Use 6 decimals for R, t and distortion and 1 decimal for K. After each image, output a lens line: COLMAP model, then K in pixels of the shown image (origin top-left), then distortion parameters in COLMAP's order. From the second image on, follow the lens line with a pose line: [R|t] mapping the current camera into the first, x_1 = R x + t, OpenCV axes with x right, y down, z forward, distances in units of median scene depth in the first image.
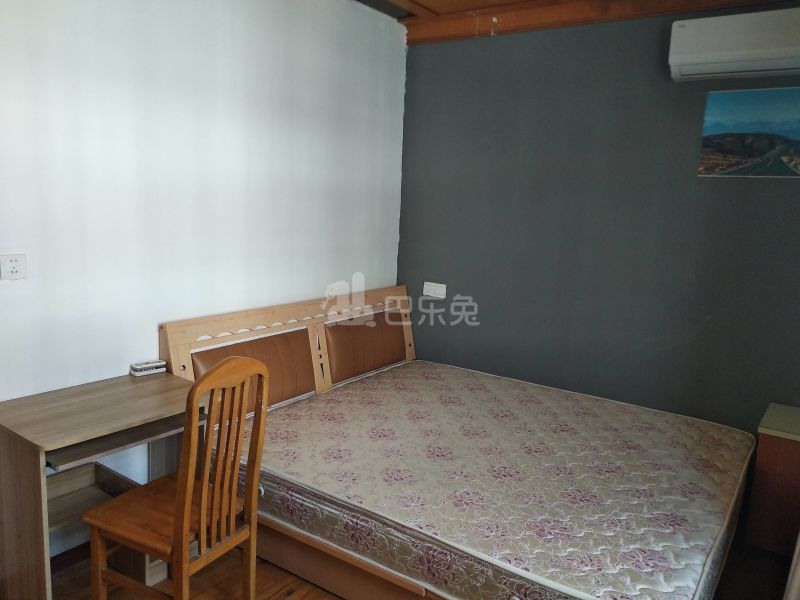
lens RADIAL K [[630.1, 0, 400.0], [0, 630.1, 300.0], [0, 0, 1]] dist [0.031265, -0.012315]
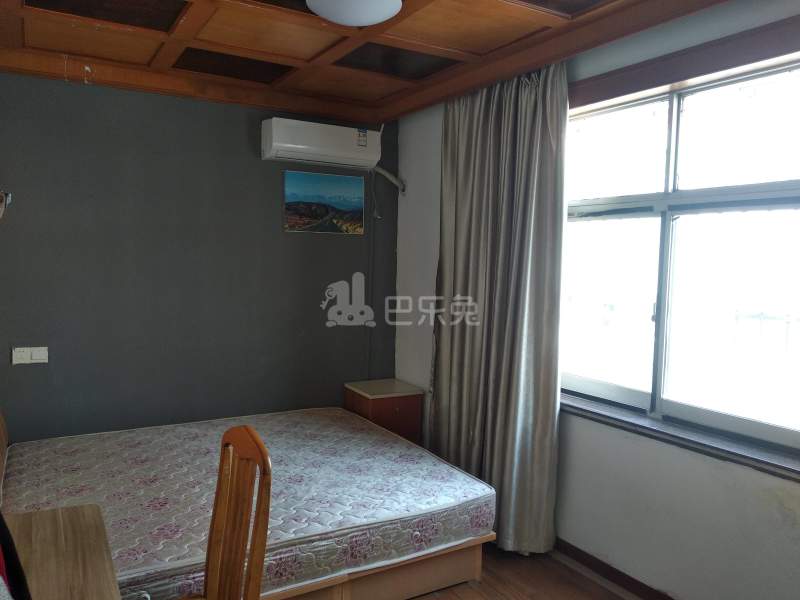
lens RADIAL K [[630.1, 0, 400.0], [0, 630.1, 300.0], [0, 0, 1]] dist [0.031265, -0.012315]
pose [[0.426946, -0.096959, 0.899064, -0.674722], [0.146583, 0.988506, 0.036996, -0.067233], [-0.892318, 0.115992, 0.436251, 0.223110]]
